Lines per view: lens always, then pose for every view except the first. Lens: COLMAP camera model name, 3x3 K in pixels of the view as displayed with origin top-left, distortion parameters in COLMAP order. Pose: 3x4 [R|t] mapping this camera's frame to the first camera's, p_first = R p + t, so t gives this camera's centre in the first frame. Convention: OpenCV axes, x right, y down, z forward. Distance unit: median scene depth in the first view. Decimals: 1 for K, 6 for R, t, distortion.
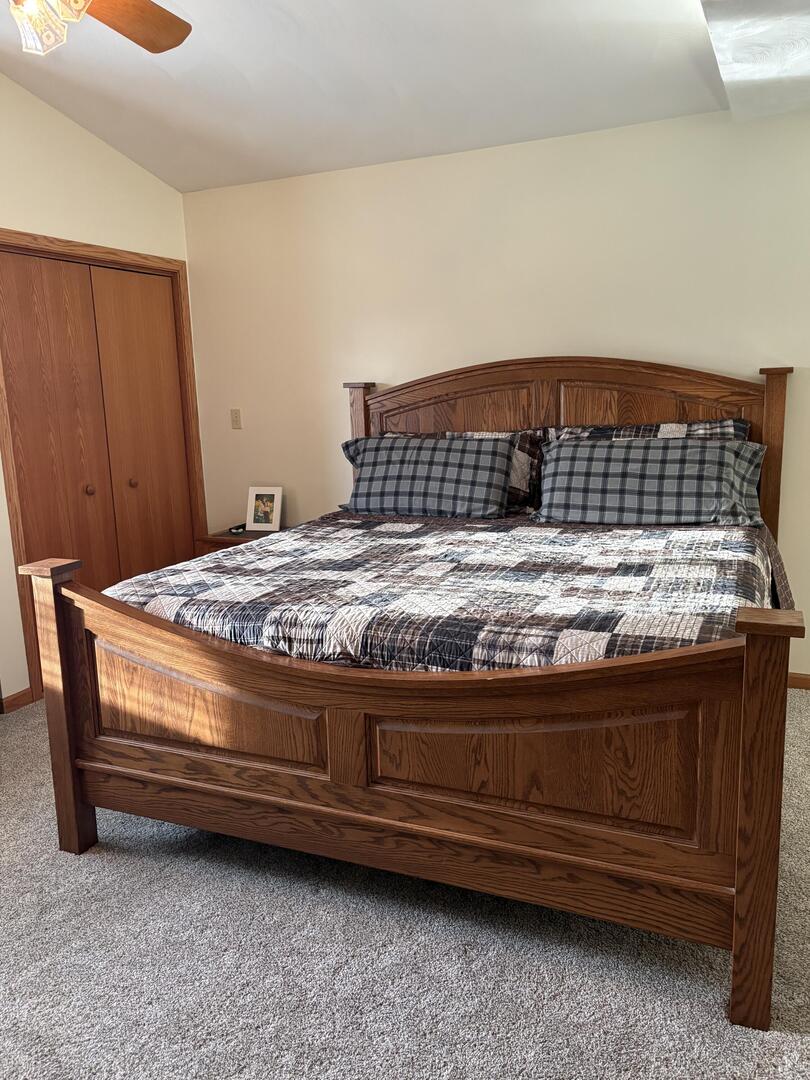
lens RADIAL K [[846.6, 0, 405.0], [0, 846.6, 540.0], [0, 0, 1]] dist [0.038782, -0.006771]
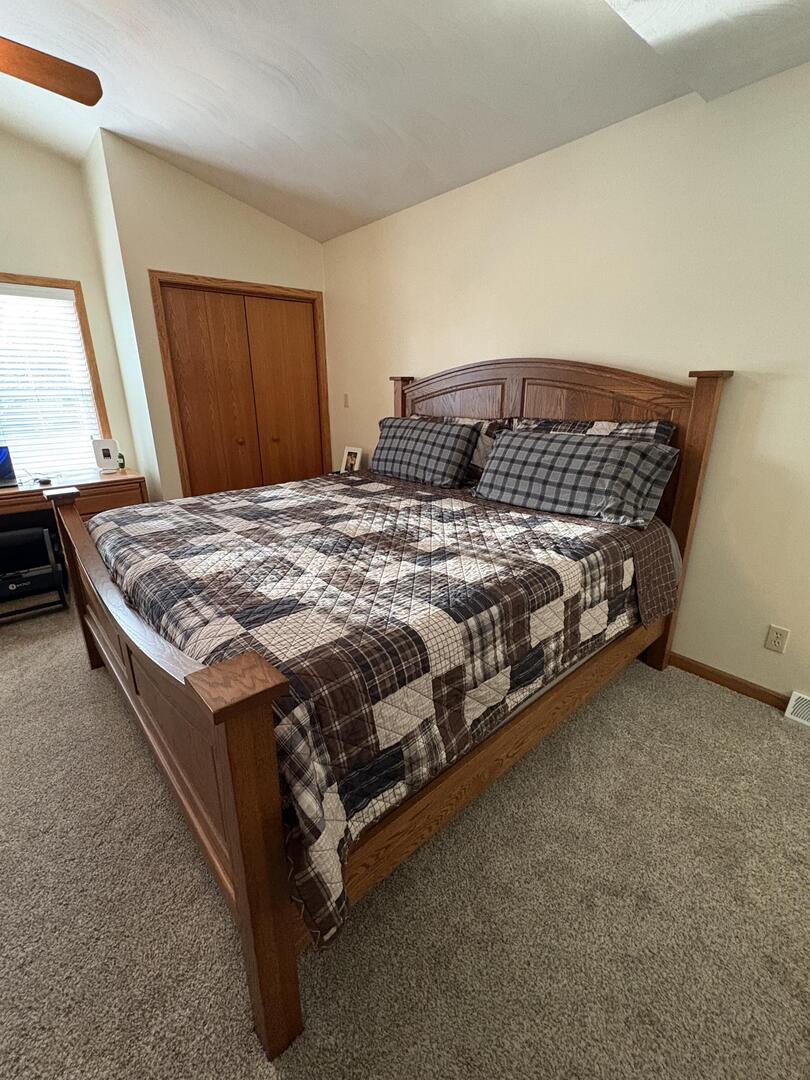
lens RADIAL K [[476.8, 0, 405.0], [0, 476.8, 540.0], [0, 0, 1]] dist [-0.002033, -0.000155]
pose [[0.906999, 0.156459, -0.390990, 0.350600], [-0.098354, 0.981448, 0.164578, -0.062833], [0.409486, -0.110817, 0.905561, 0.319082]]
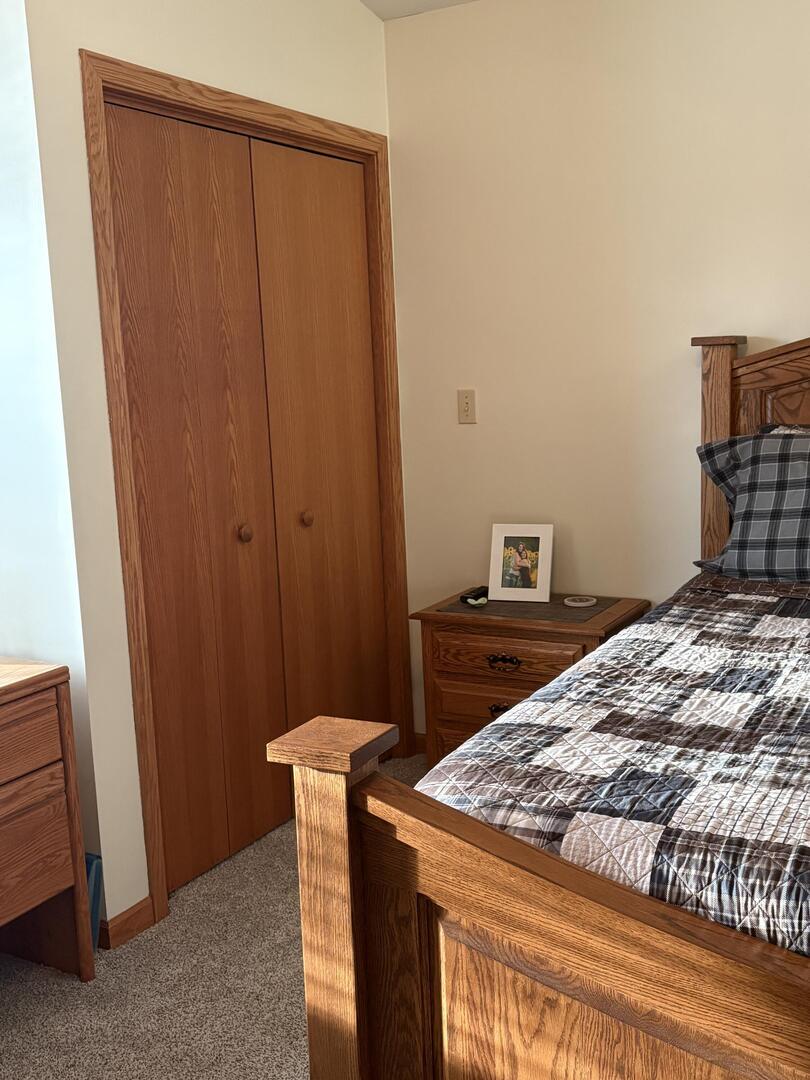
lens RADIAL K [[1145.7, 0, 405.0], [0, 1145.7, 540.0], [0, 0, 1]] dist [0.191238, -0.674360]
pose [[0.996257, 0.001024, -0.086439, -0.226678], [-0.003402, 0.999619, -0.027374, -0.038921], [0.086378, 0.027565, 0.995881, 0.283610]]
